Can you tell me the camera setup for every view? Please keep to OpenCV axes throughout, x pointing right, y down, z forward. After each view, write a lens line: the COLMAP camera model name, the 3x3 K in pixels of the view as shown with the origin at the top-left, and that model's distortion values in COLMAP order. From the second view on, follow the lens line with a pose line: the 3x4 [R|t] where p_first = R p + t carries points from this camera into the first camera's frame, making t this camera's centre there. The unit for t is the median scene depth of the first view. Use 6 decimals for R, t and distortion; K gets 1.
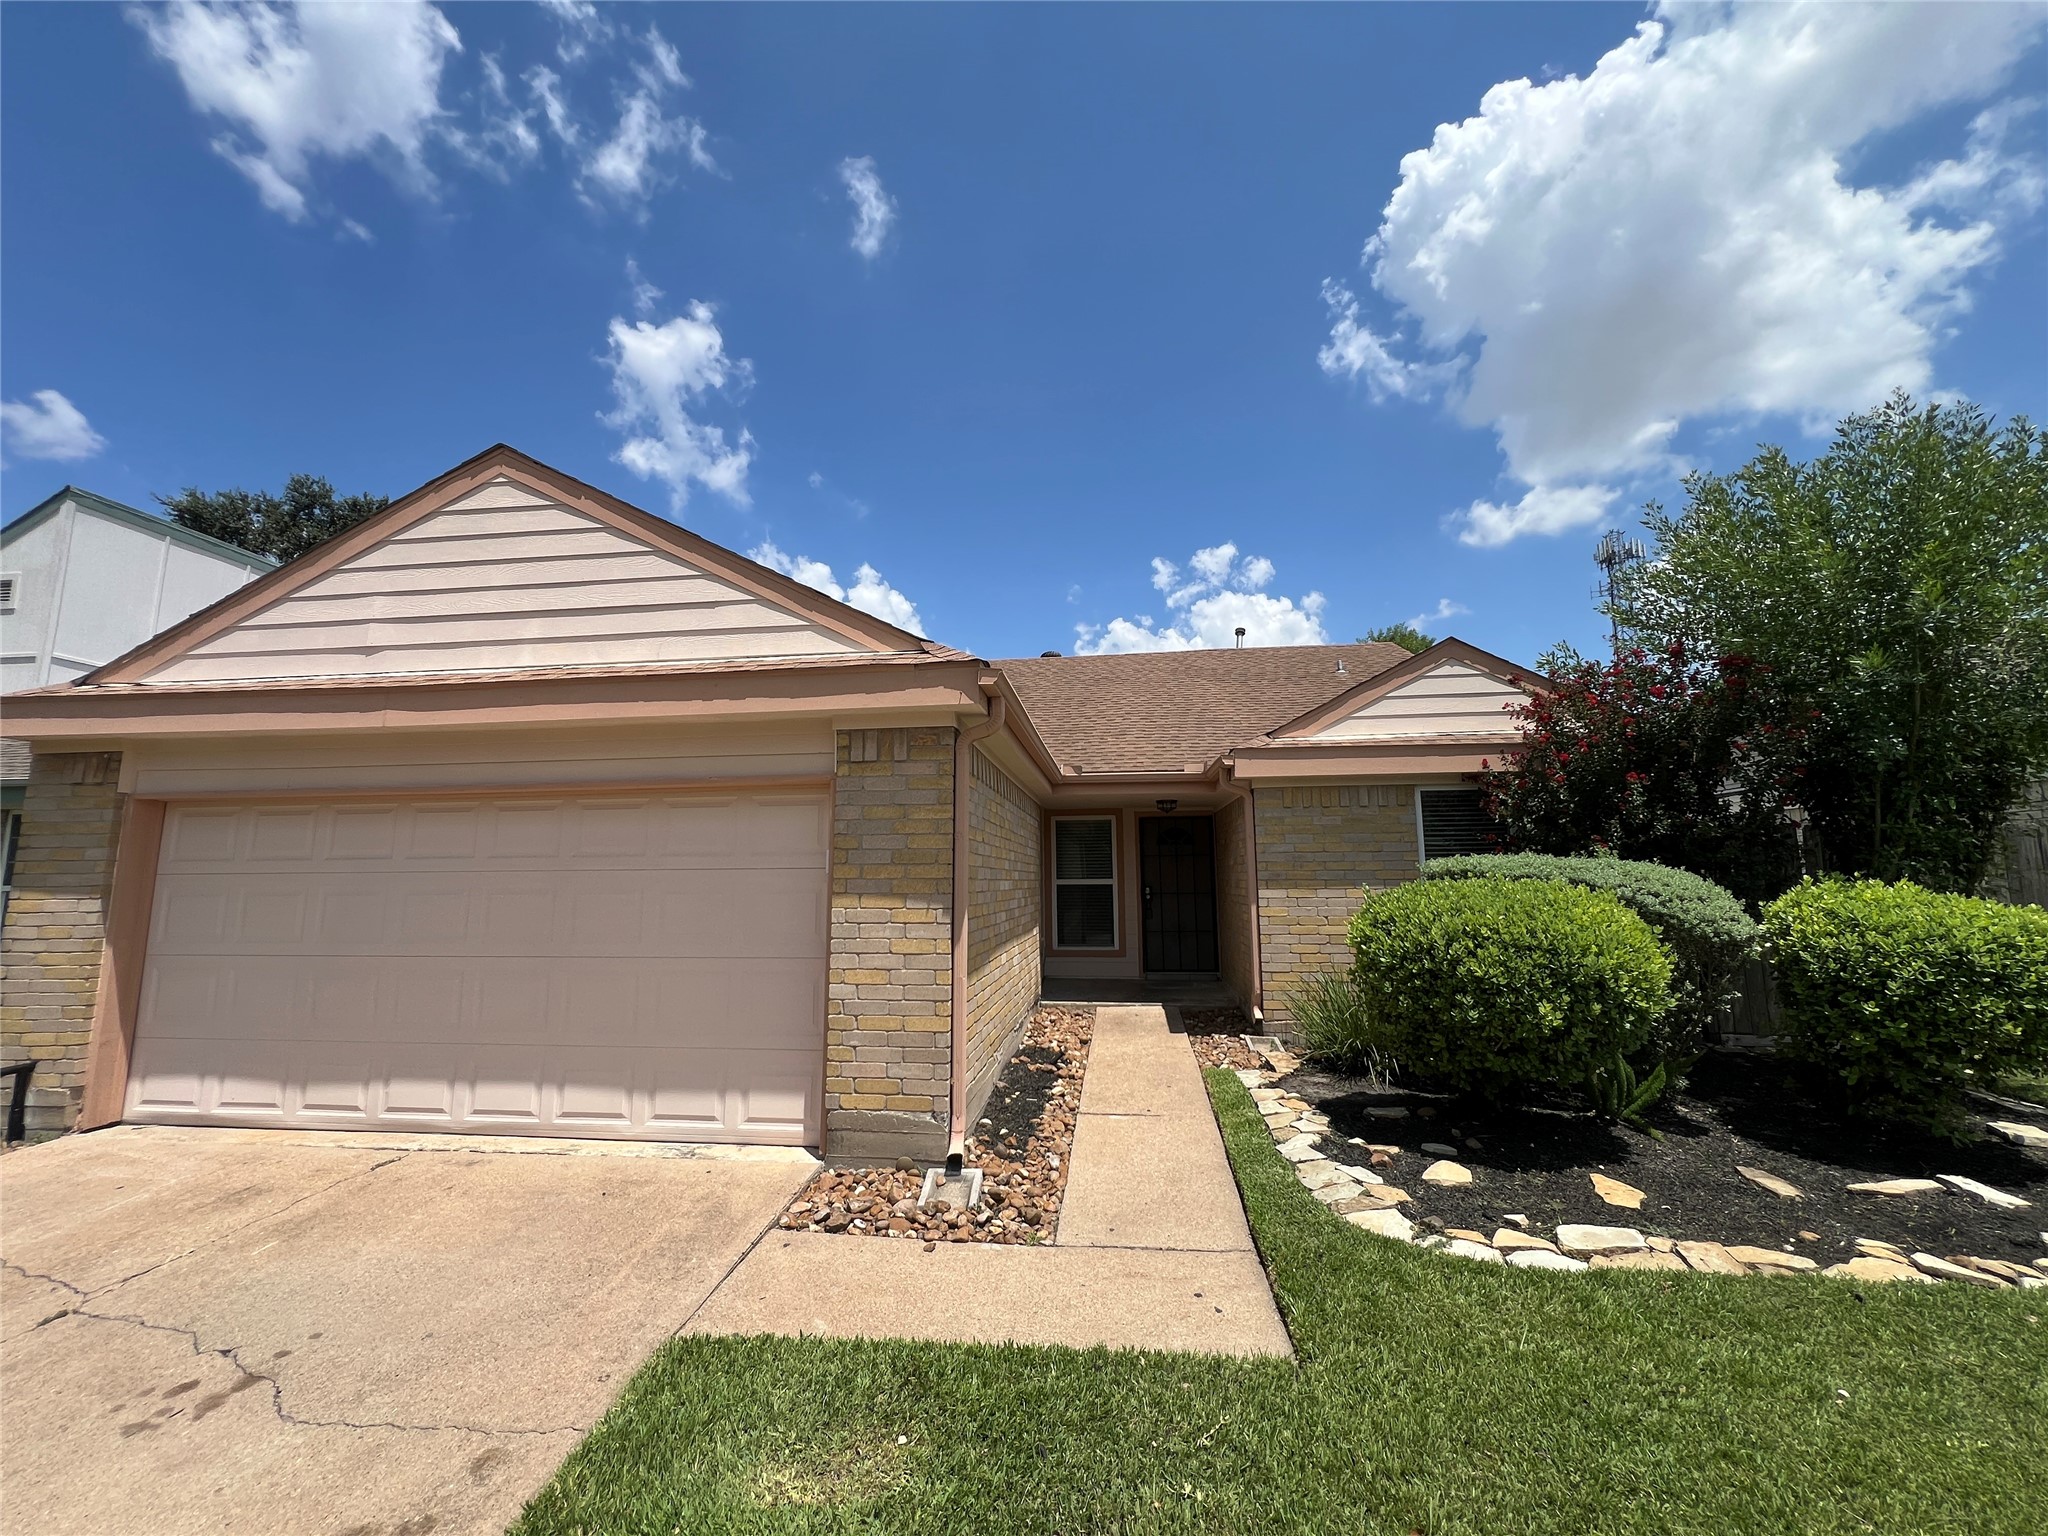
lens RADIAL K [[821.3, 0, 1023.2], [0, 821.3, 773.1], [0, 0, 1]] dist [0.001337, 0.000338]
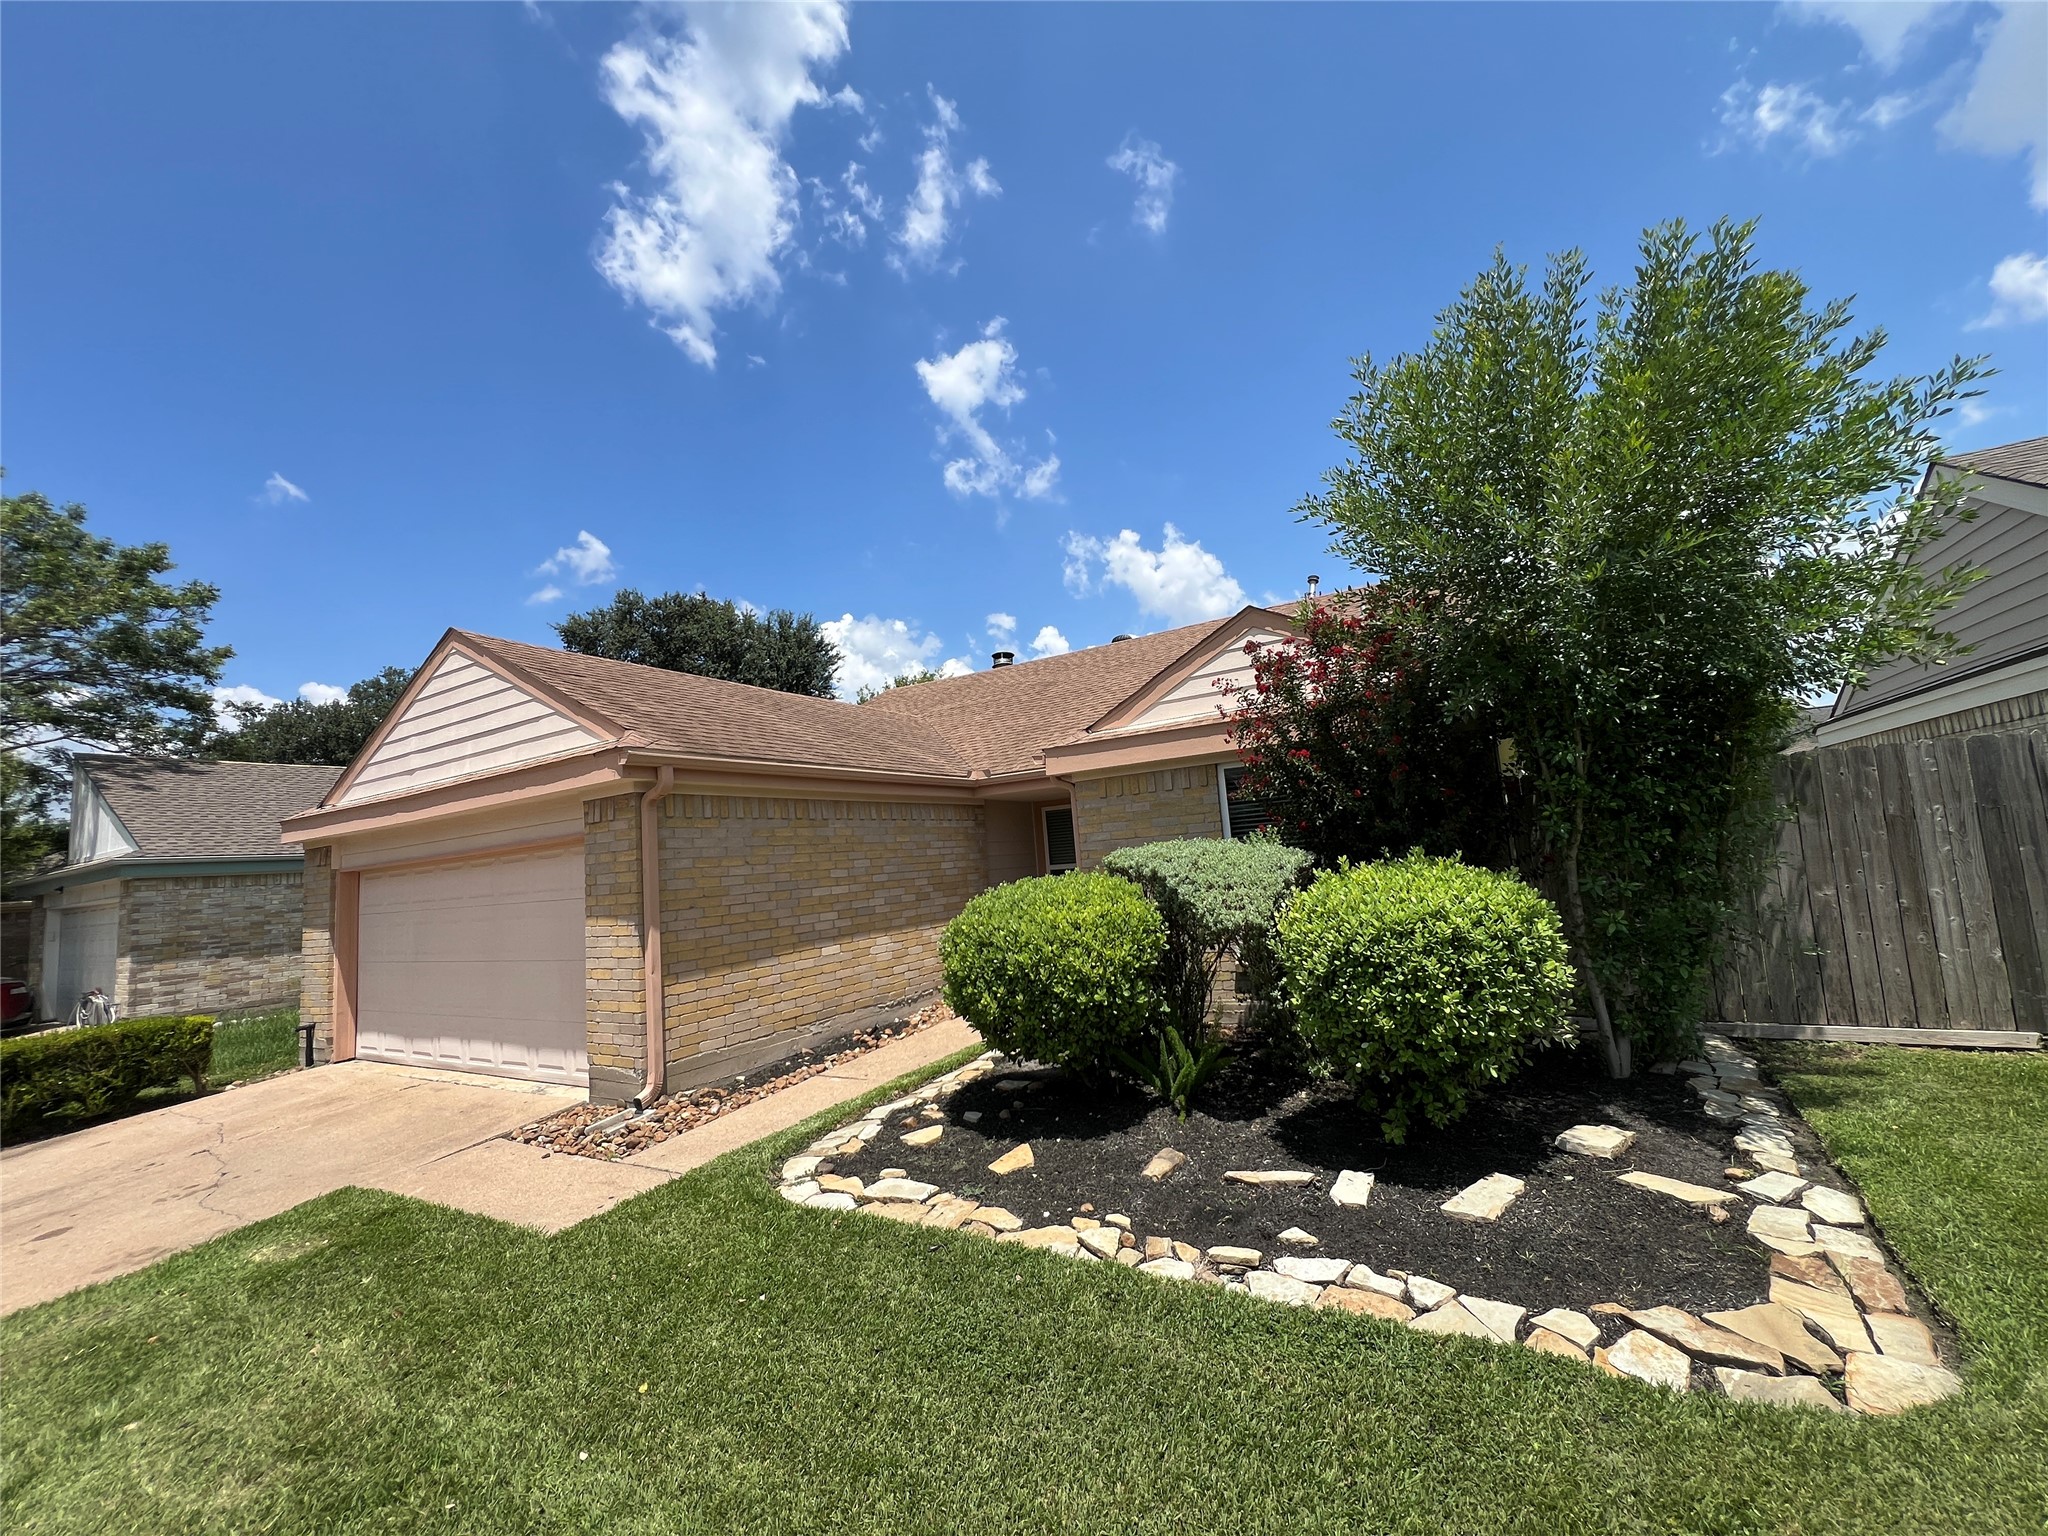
lens RADIAL K [[821.3, 0, 1053.1], [0, 821.3, 772.9], [0, 0, 1]] dist [0.001337, 0.000338]
pose [[0.913489, -0.105649, -0.392907, 1.066188], [0.122886, 0.992241, 0.018901, -0.027619], [0.387861, -0.065549, 0.919384, 0.014367]]
